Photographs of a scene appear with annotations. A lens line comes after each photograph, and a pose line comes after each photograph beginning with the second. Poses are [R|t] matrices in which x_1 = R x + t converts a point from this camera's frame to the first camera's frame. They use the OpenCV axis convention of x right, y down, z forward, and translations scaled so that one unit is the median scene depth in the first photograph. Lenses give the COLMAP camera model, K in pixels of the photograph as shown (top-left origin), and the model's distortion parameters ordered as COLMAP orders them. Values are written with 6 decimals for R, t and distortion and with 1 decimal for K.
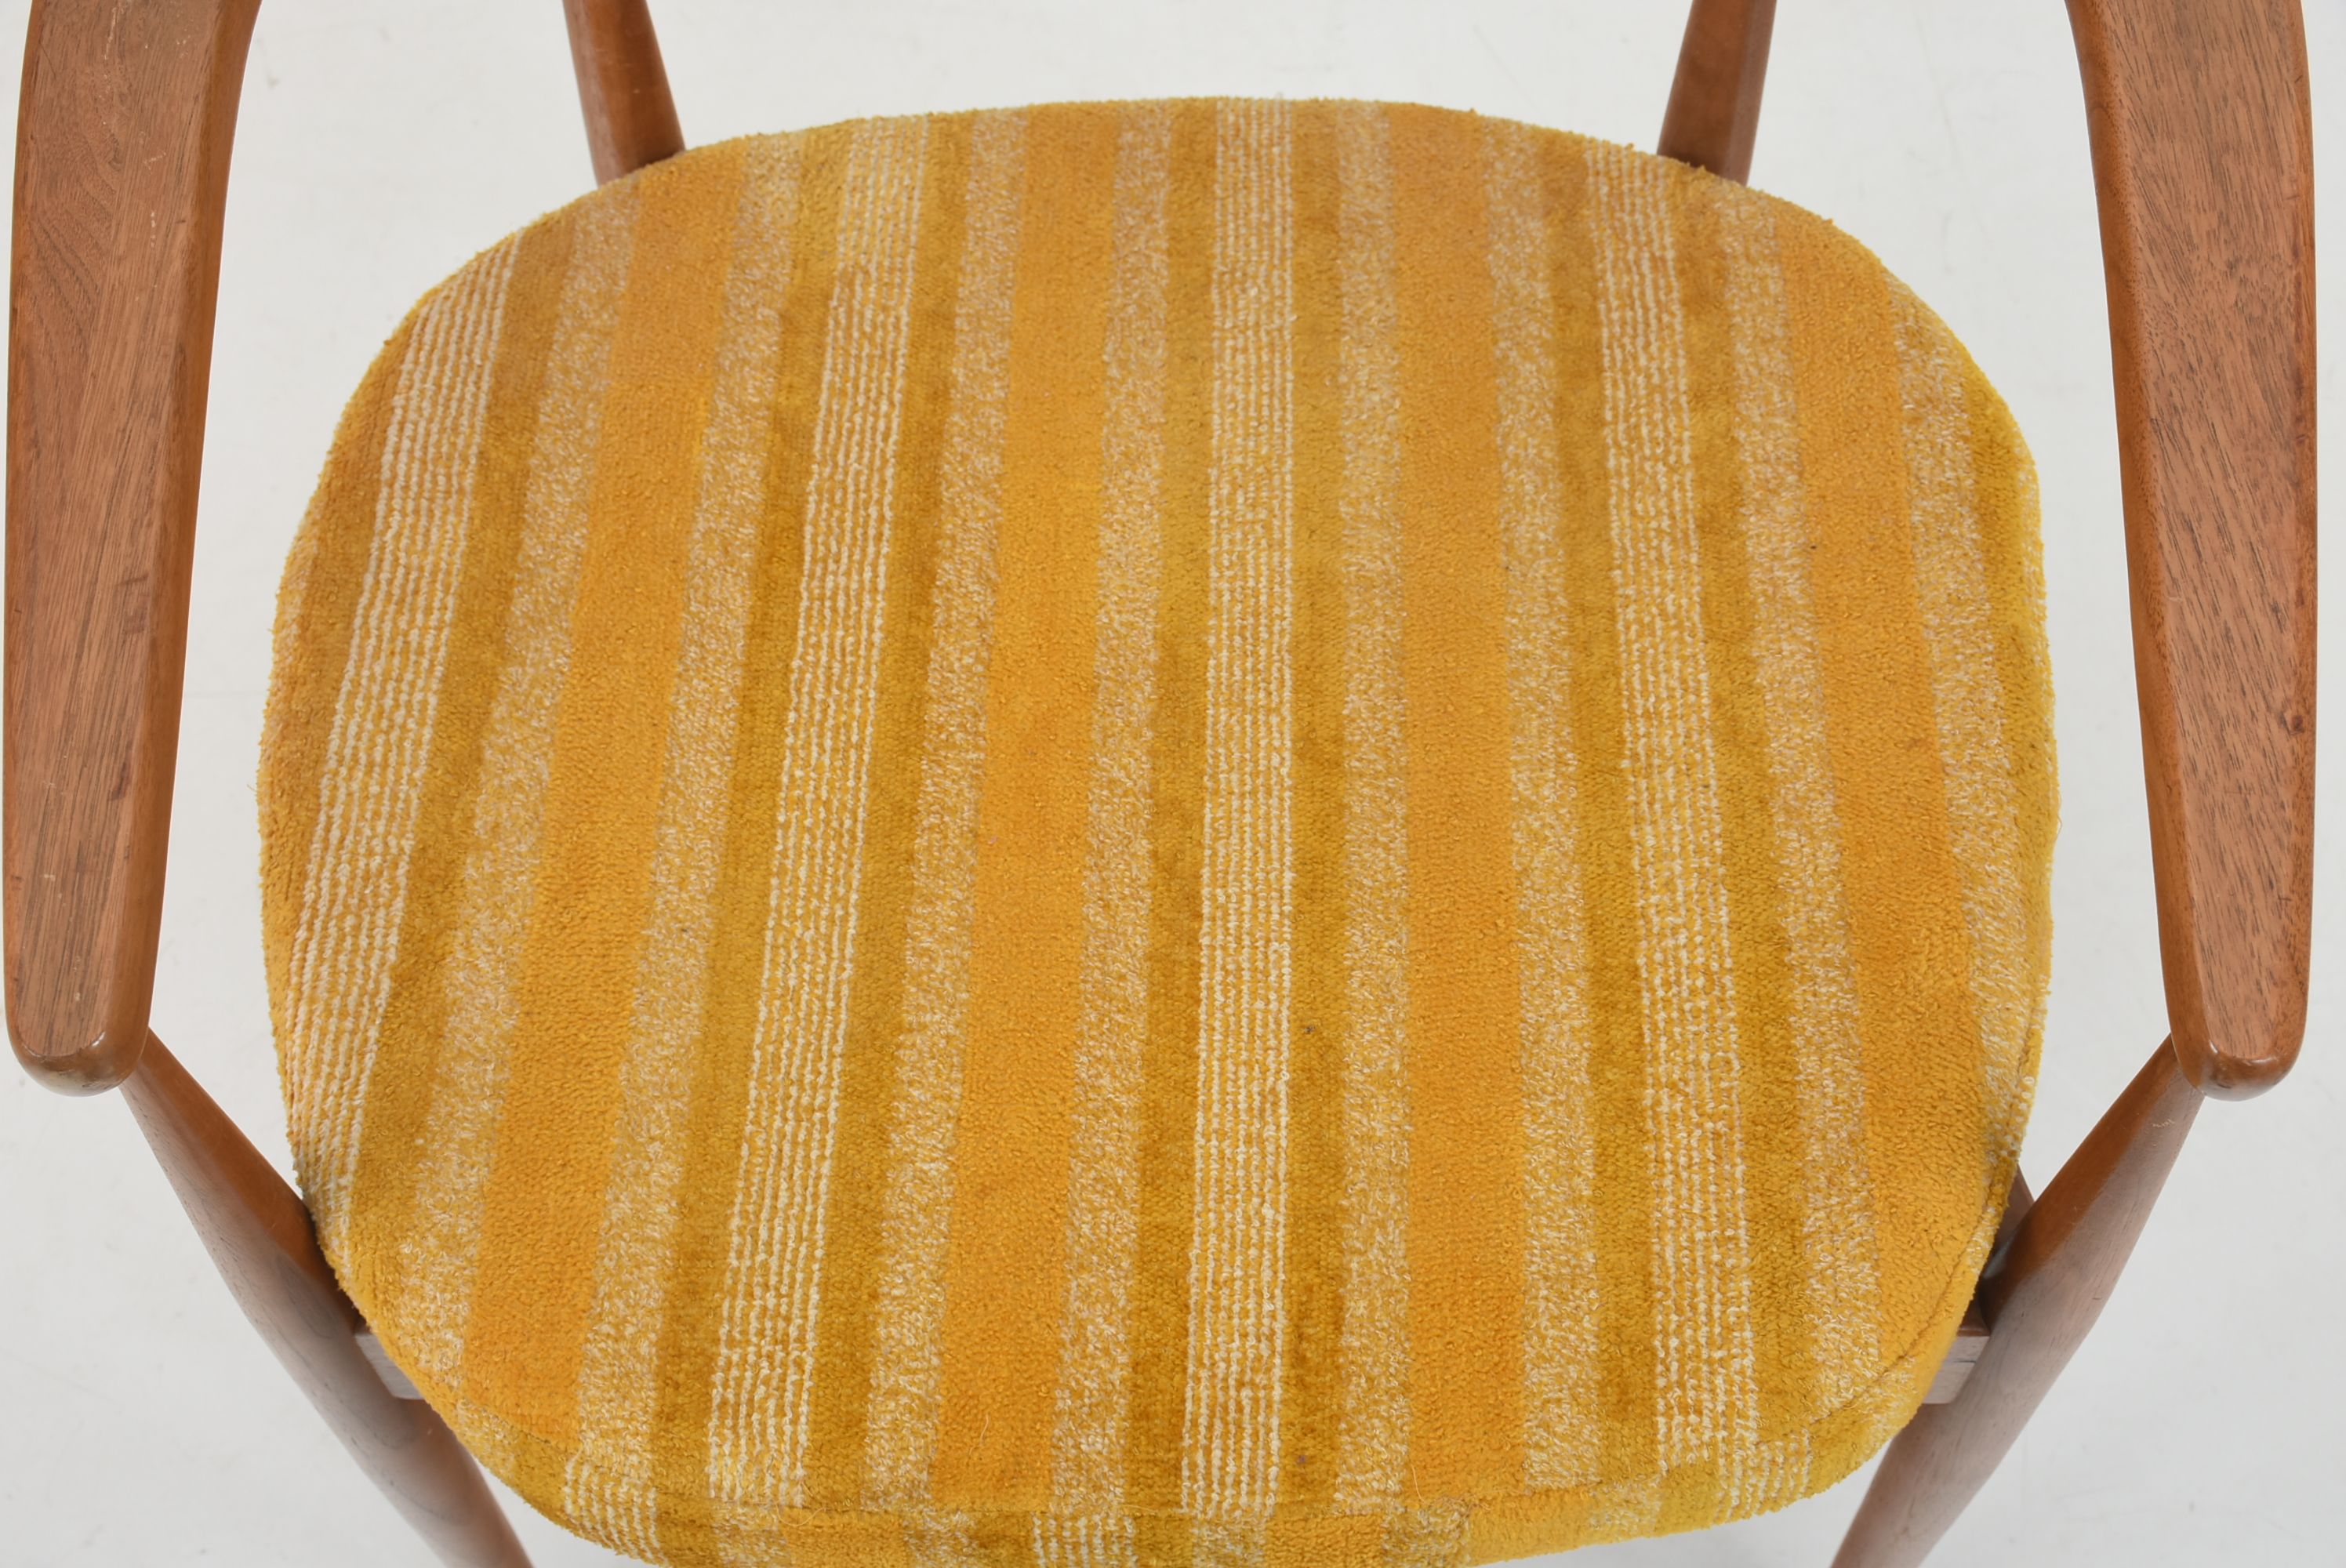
lens RADIAL K [[3404.2, 0, 1186.1], [0, 3404.2, 781.7], [0, 0, 1]] dist [-0.004852, 0.000000]
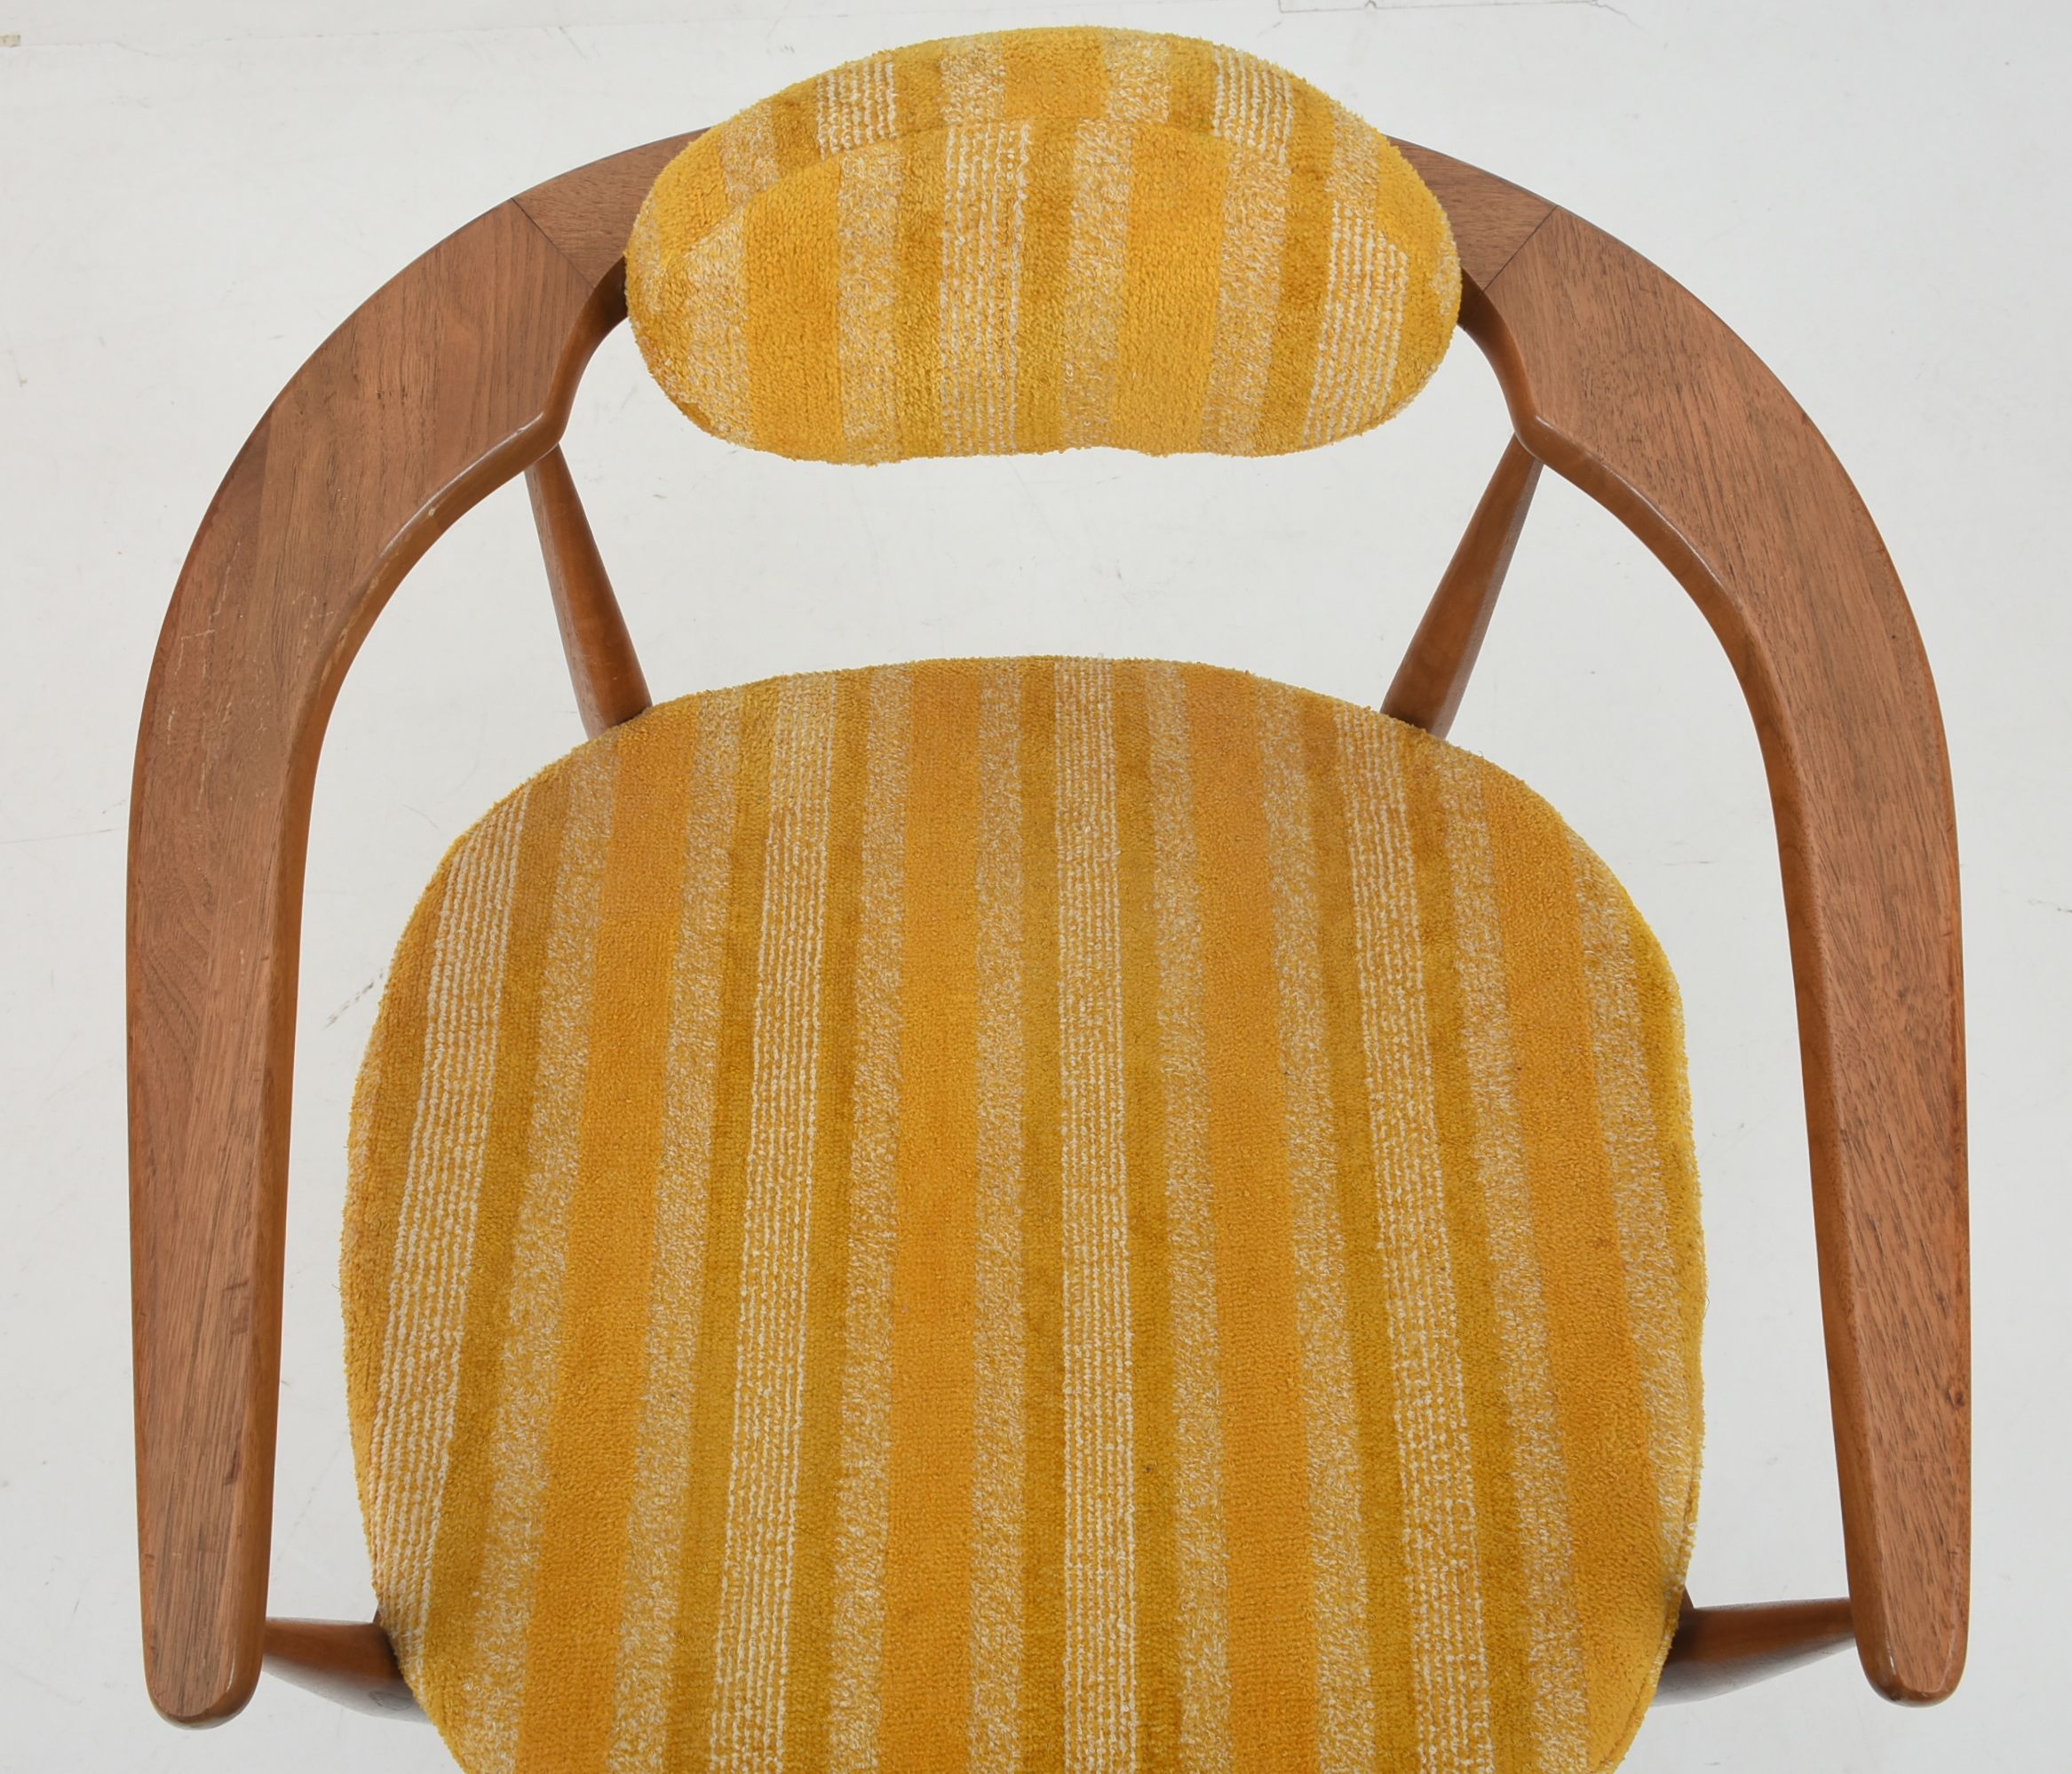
lens RADIAL K [[2163.3, 0, 1014.9], [0, 2163.3, 889.7], [0, 0, 1]] dist [0.006485, 0.000000]
pose [[0.999177, -0.004888, 0.040271, -0.048299], [0.000581, 0.994335, 0.106294, -0.239702], [-0.040563, -0.106183, 0.993519, 0.185585]]
